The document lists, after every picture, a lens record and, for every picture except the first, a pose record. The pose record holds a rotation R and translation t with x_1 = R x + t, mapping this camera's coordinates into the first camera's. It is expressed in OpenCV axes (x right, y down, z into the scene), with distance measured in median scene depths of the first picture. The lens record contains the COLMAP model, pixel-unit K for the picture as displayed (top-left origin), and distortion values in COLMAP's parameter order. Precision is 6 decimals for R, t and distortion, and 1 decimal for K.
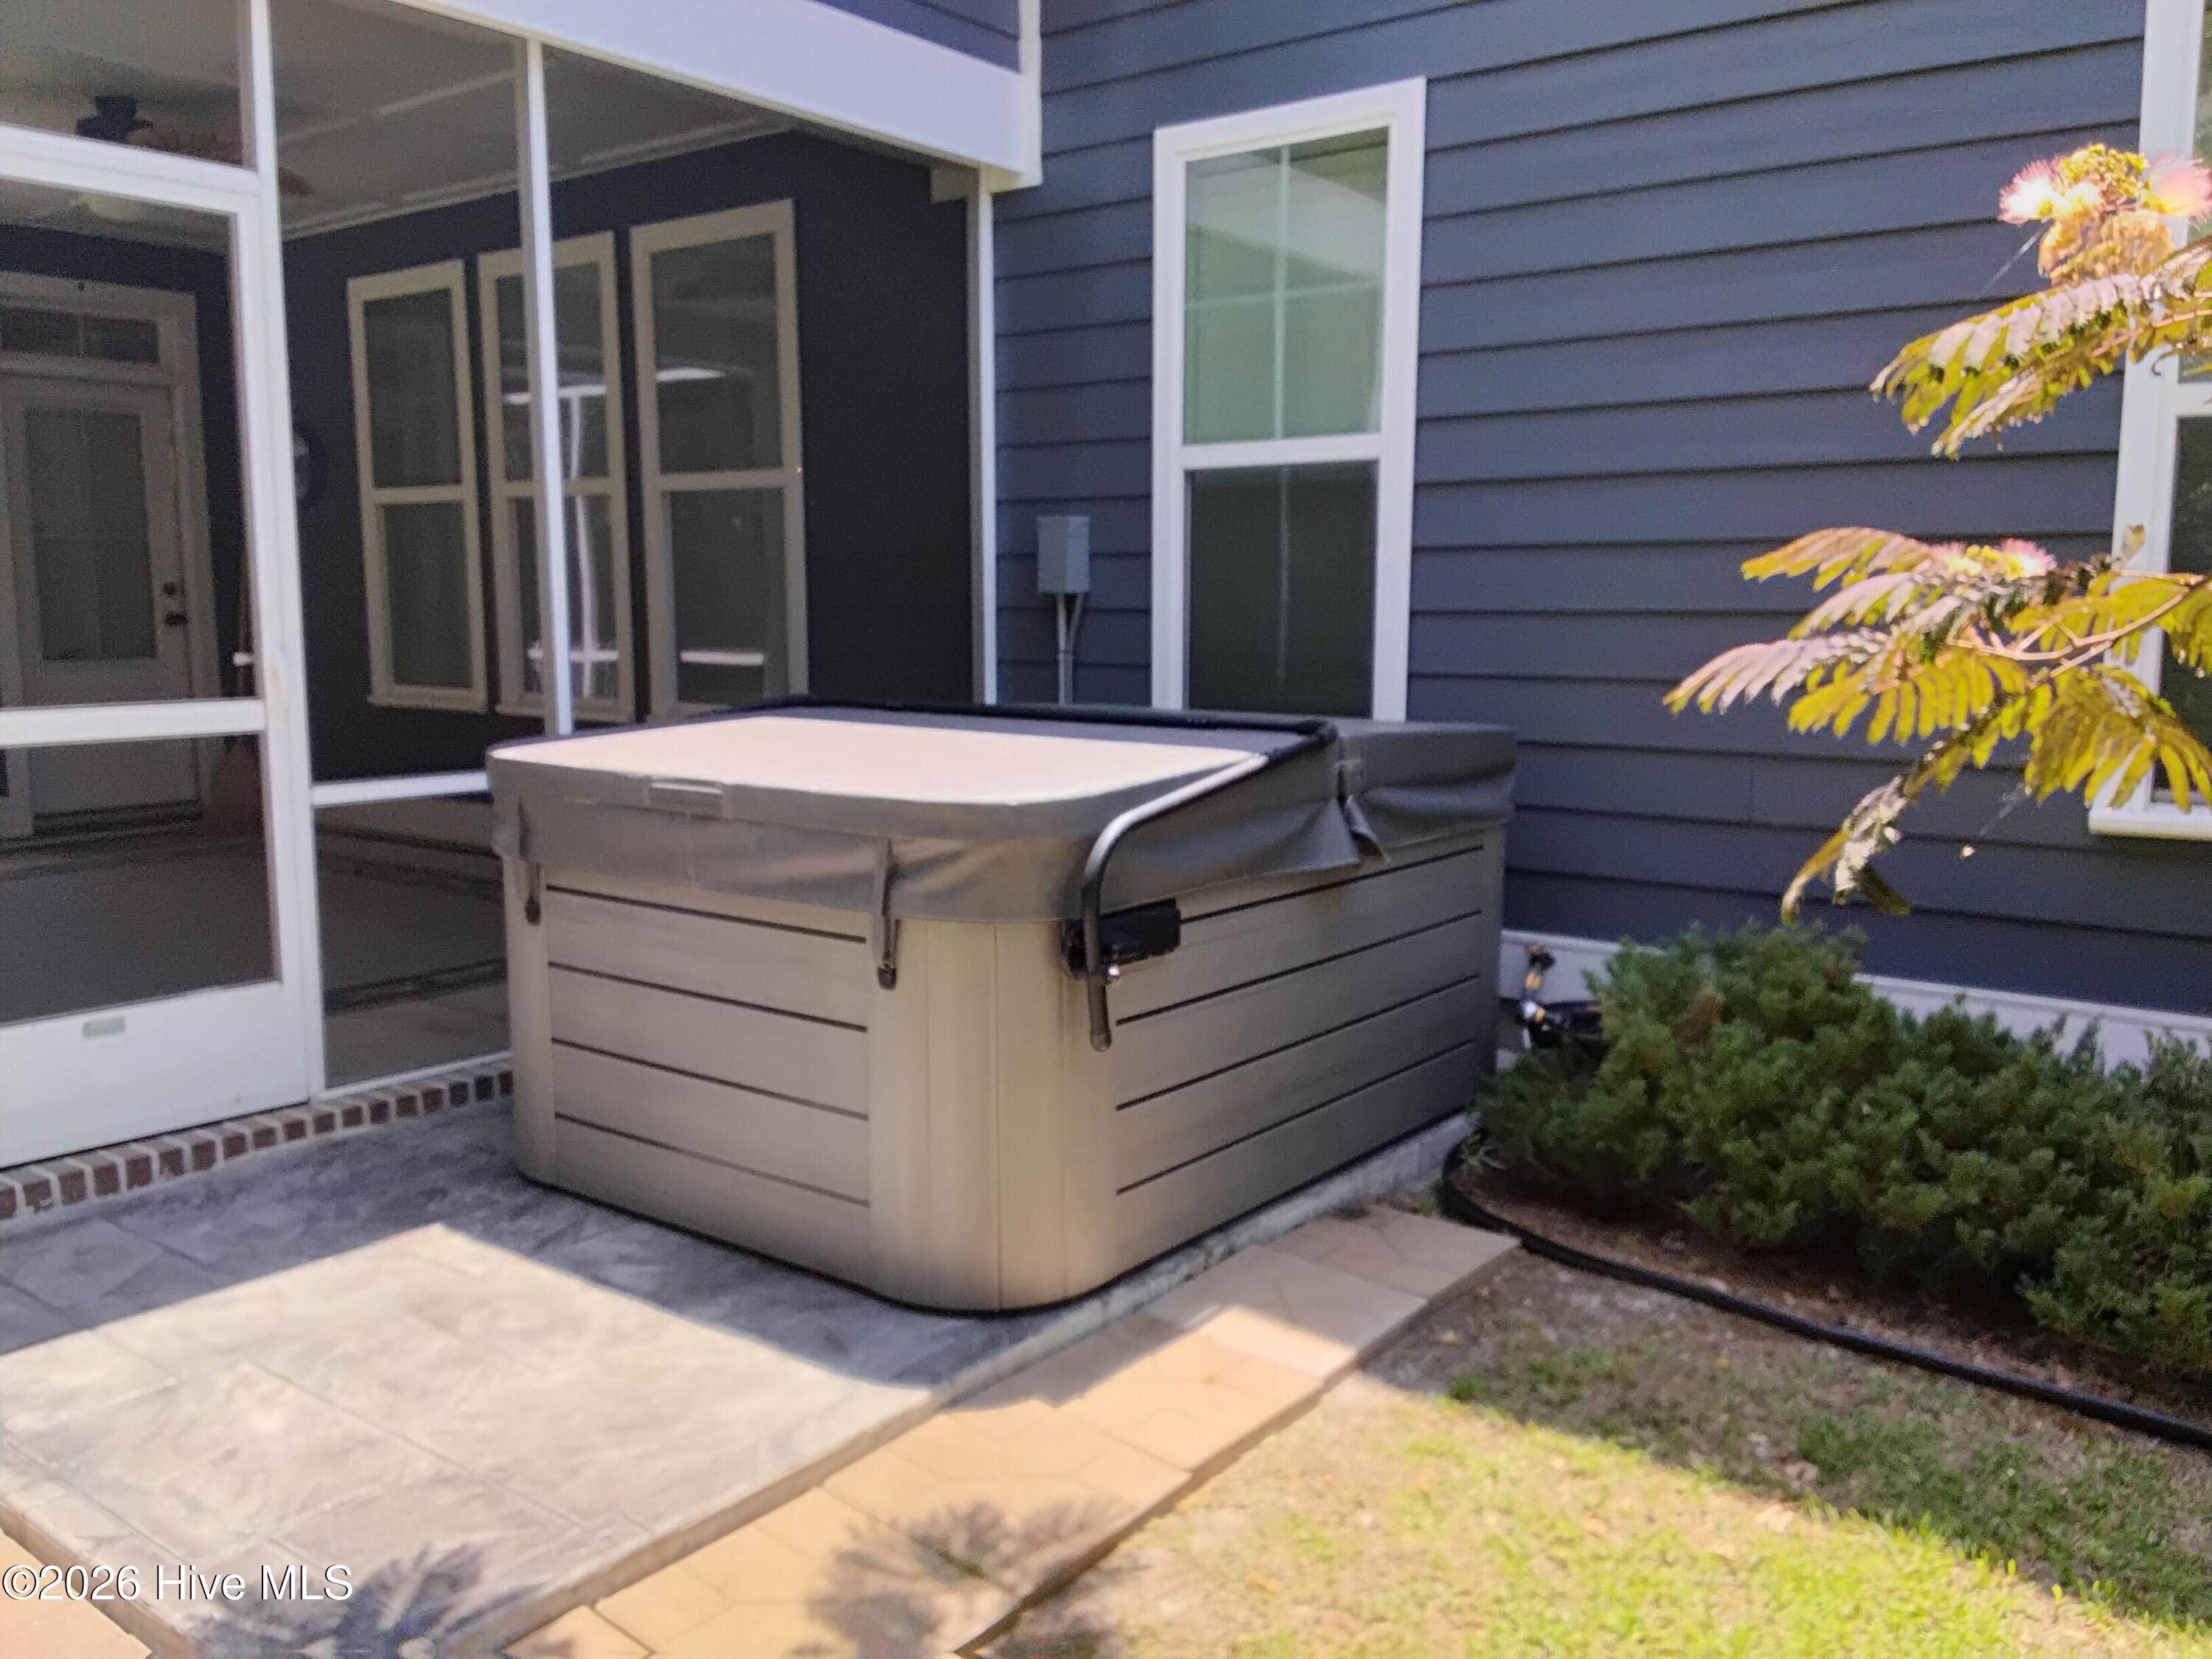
lens RADIAL K [[1763.8, 0, 1121.3], [0, 1763.8, 836.0], [0, 0, 1]] dist [0.115613, -0.192894]
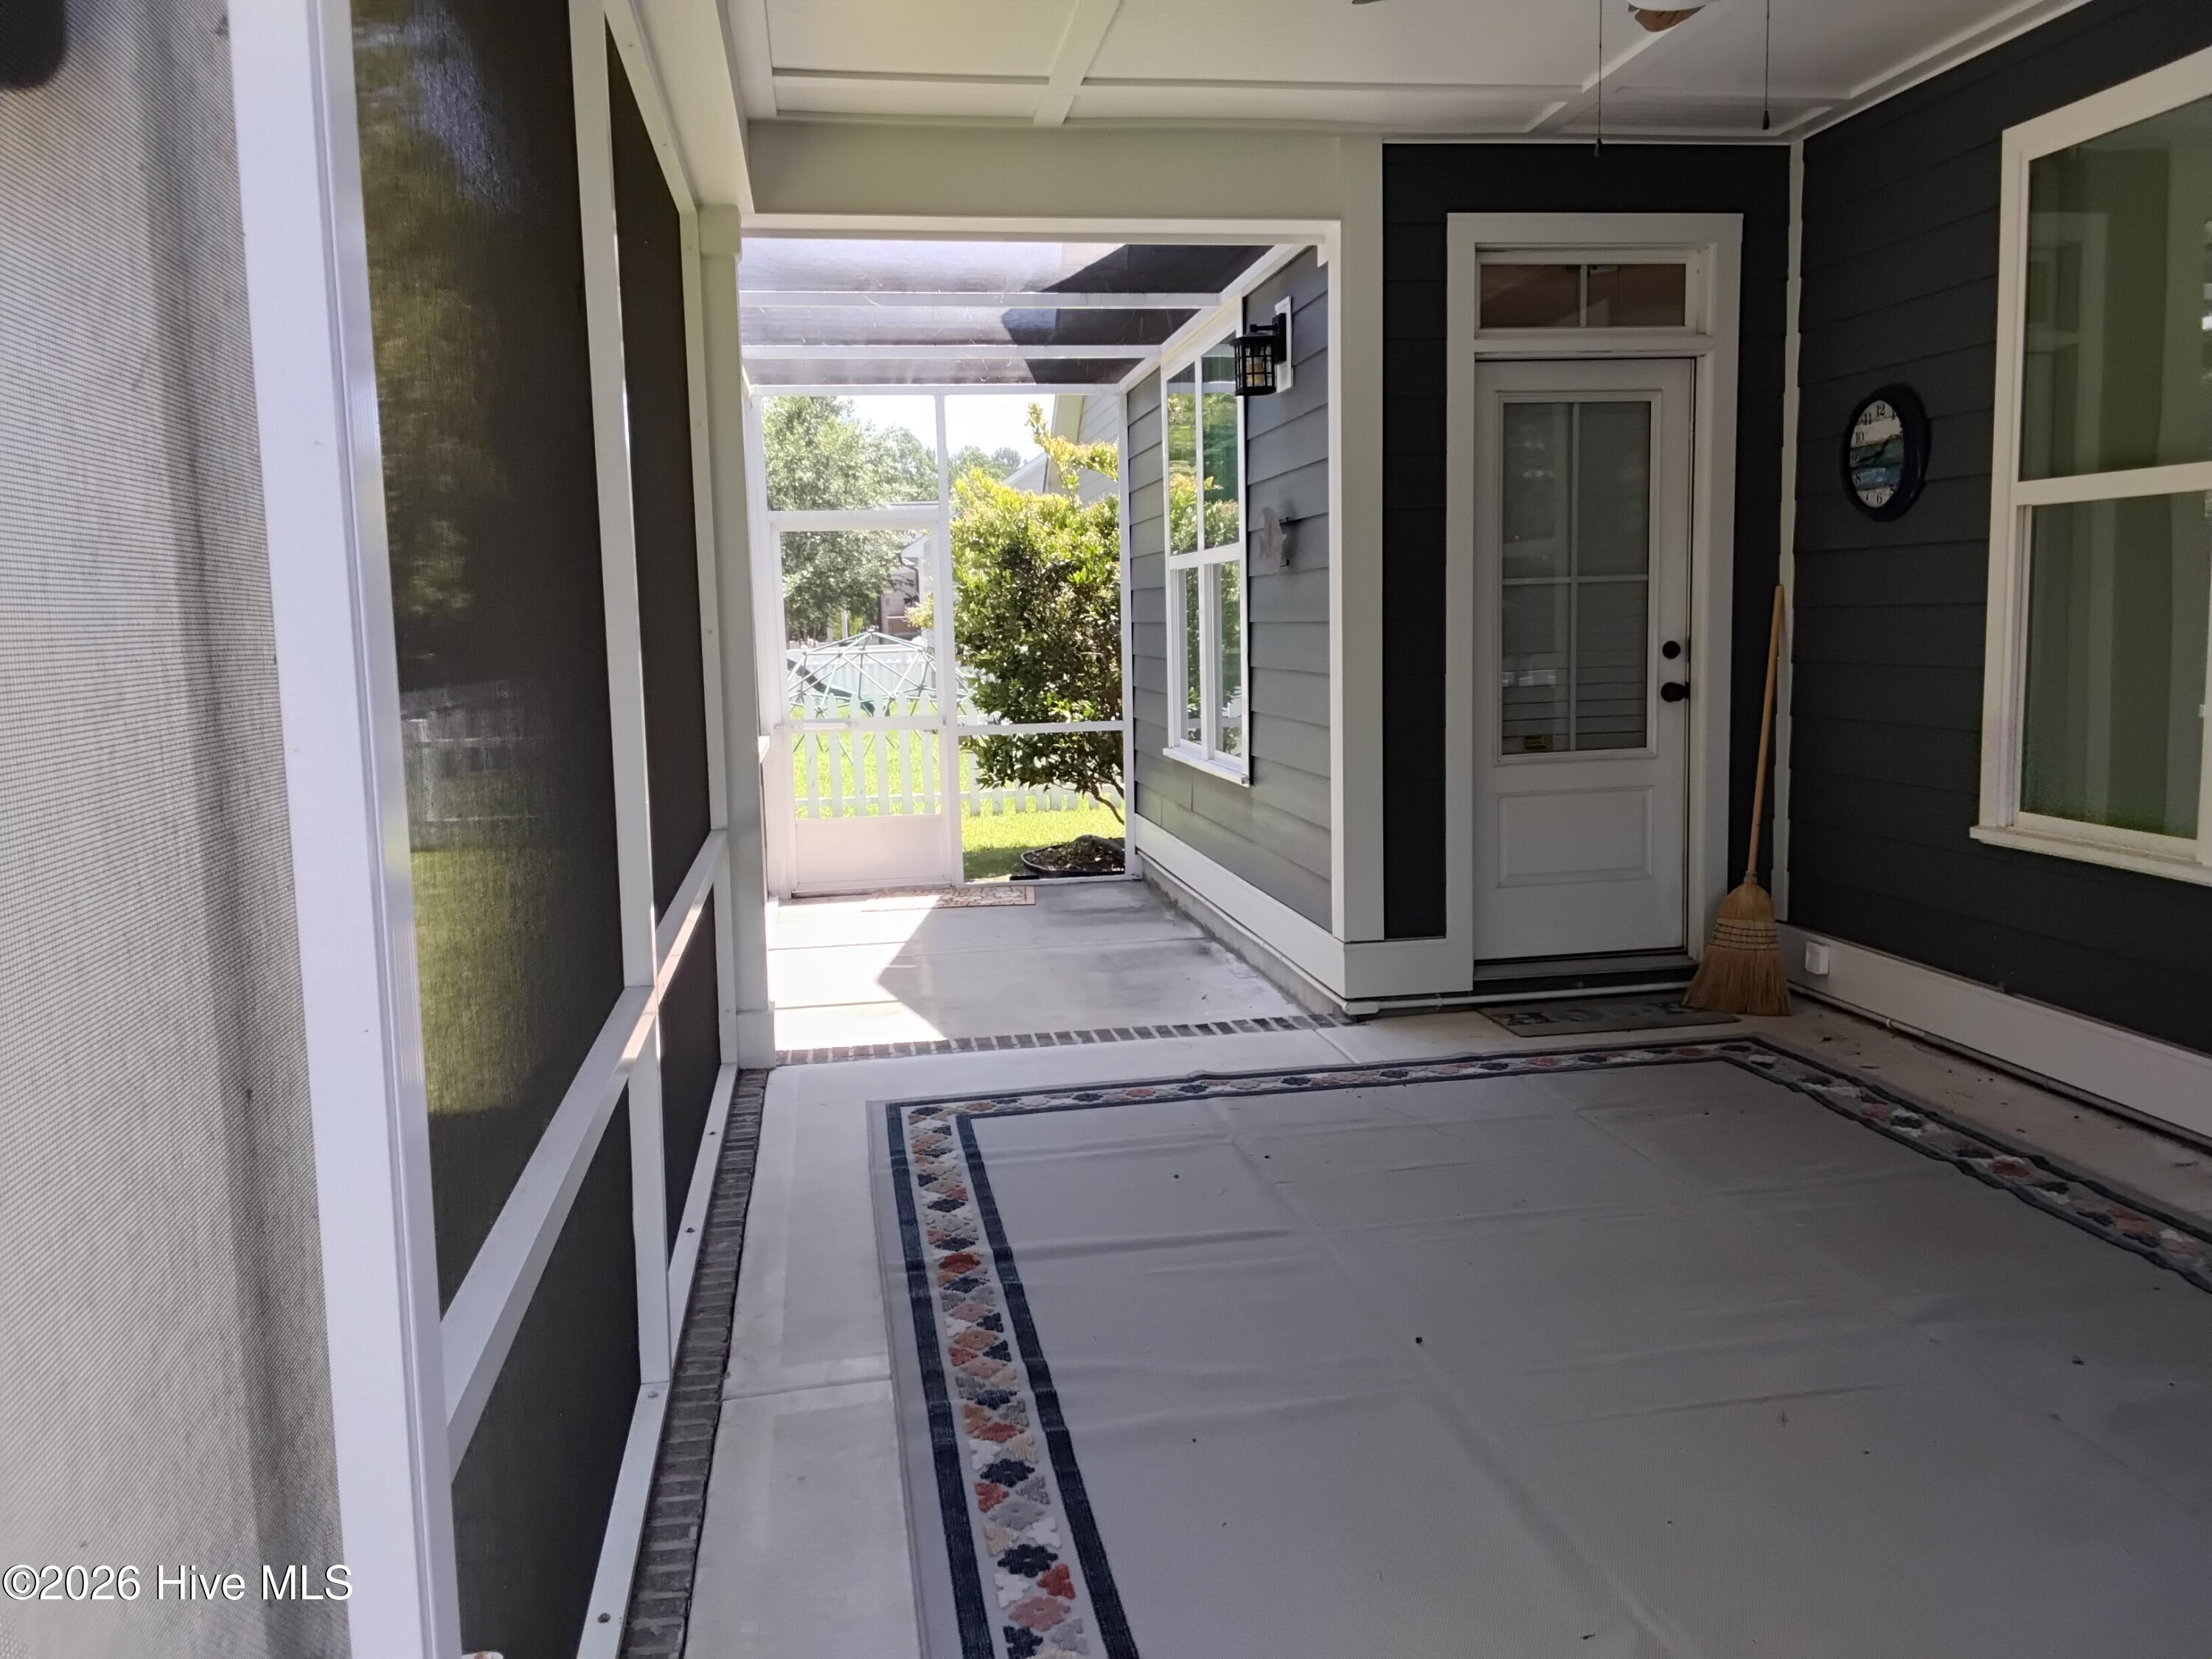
lens RADIAL K [[1763.8, 0, 1121.3], [0, 1763.8, 836.0], [0, 0, 1]] dist [0.115613, -0.192894]
pose [[0.727924, 0.064078, -0.682657, -0.459894], [-0.067605, 0.997480, 0.021542, -0.145261], [0.682317, 0.030470, 0.730421, 0.772314]]
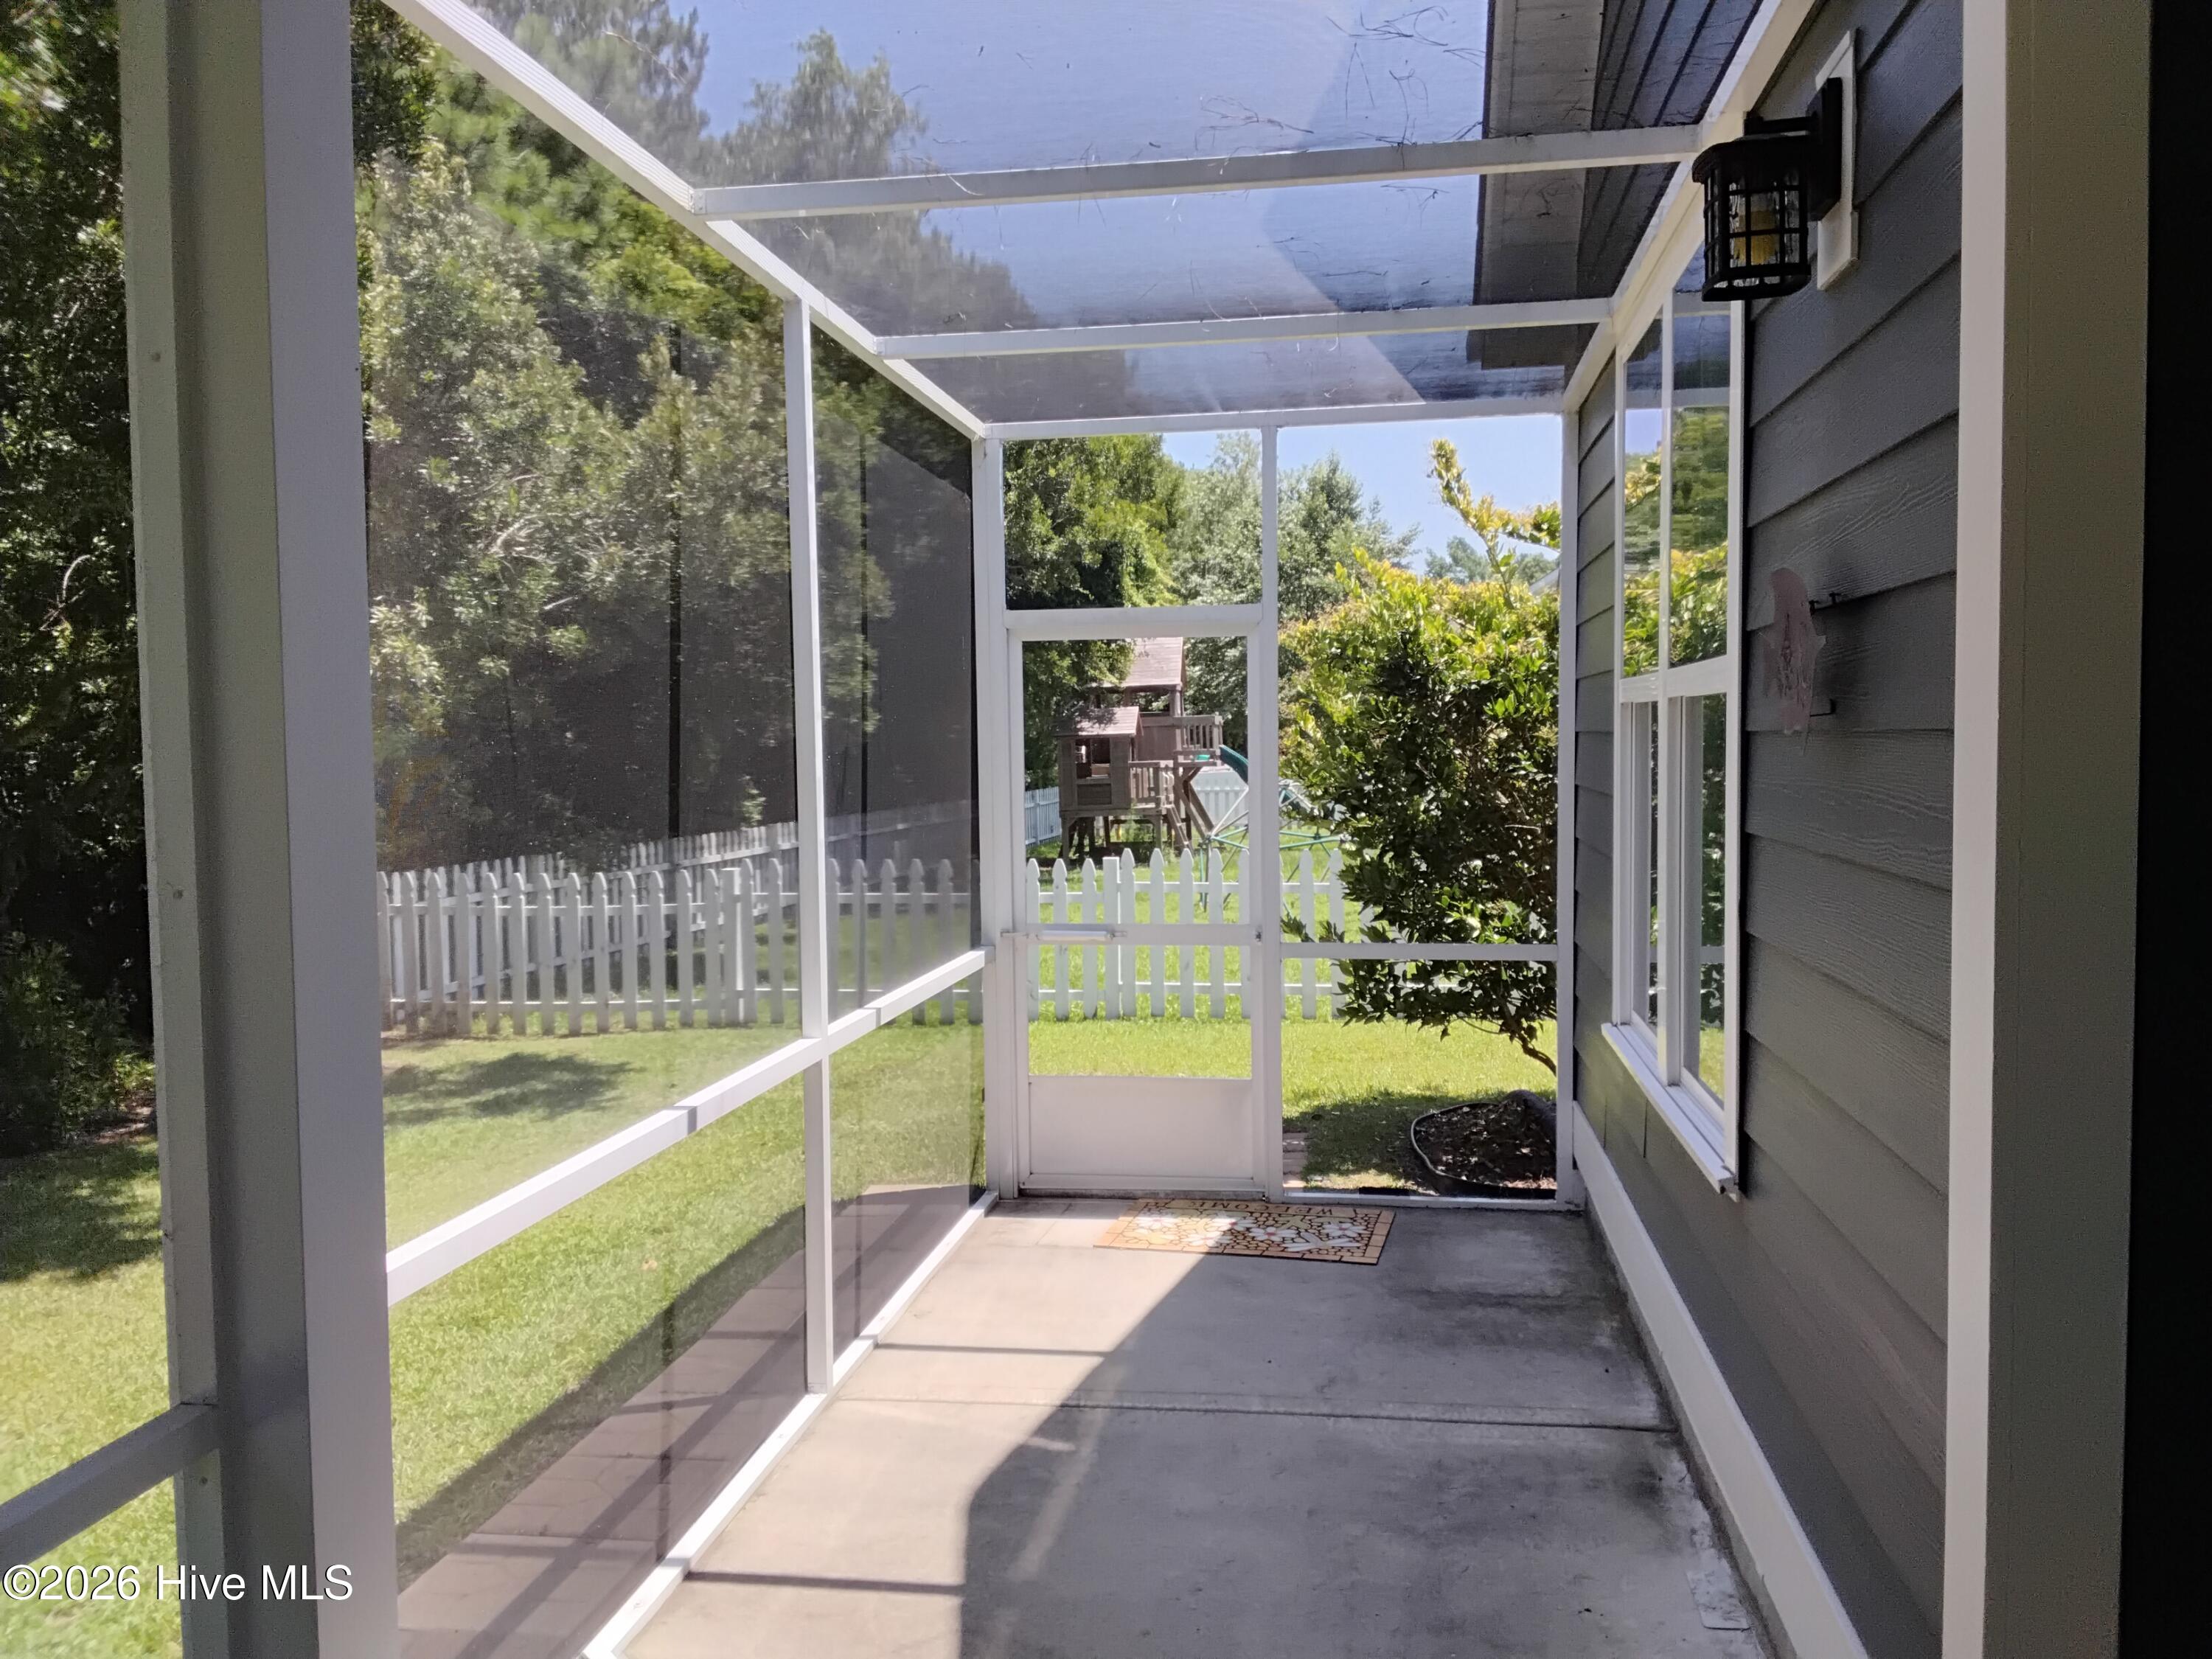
lens RADIAL K [[1736.3, 0, 1103.2], [0, 1736.3, 826.7], [0, 0, 1]] dist [0.113628, -0.186048]
pose [[0.470255, 0.038575, -0.881687, -1.025503], [-0.107686, 0.994087, -0.013943, -0.287903], [0.875936, 0.101502, 0.471628, 1.516168]]
